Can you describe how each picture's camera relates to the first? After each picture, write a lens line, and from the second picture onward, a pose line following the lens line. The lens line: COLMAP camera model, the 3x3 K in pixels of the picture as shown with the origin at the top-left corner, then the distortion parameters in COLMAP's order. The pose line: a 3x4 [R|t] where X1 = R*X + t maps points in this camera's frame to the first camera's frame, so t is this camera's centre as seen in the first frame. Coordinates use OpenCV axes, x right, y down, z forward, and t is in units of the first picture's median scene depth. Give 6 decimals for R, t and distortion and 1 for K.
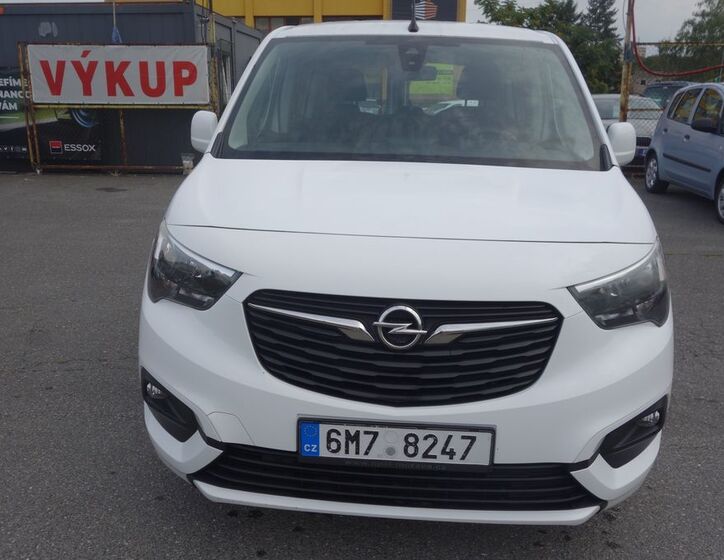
lens RADIAL K [[662.0, 0, 365.2], [0, 662.0, 282.7], [0, 0, 1]] dist [-0.000436, 0.000000]
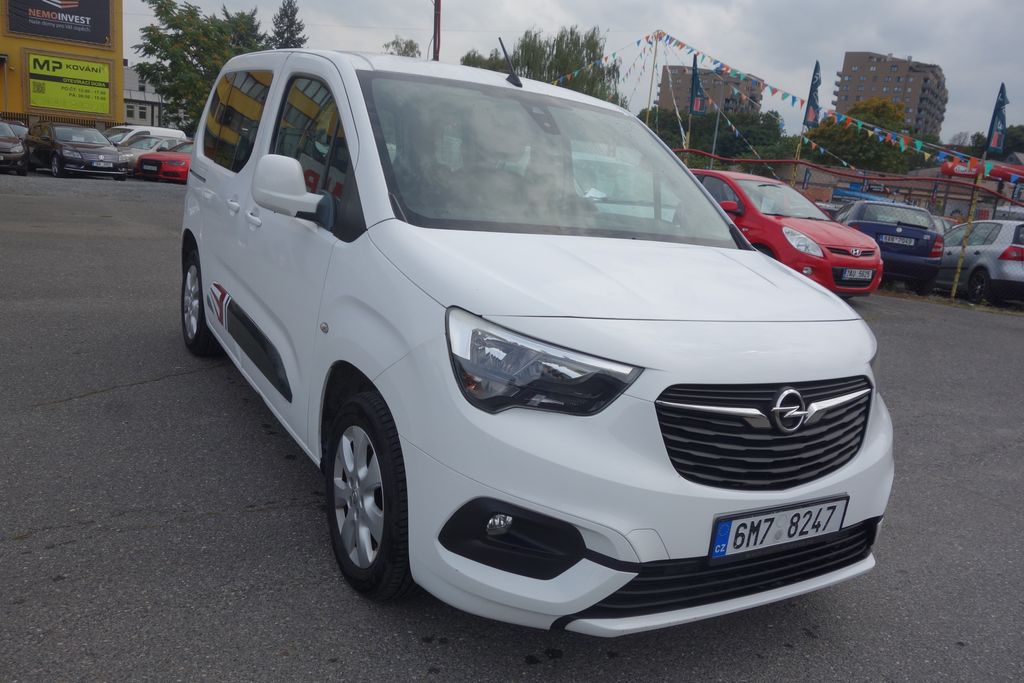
lens RADIAL K [[807.4, 0, 515.3], [0, 807.4, 342.4], [0, 0, 1]] dist [0.001326, -0.005445]
pose [[0.814987, -0.050661, 0.577261, -0.973817], [0.062071, 0.998072, -0.000041, -0.061615], [-0.576145, 0.035865, 0.816560, 0.219486]]
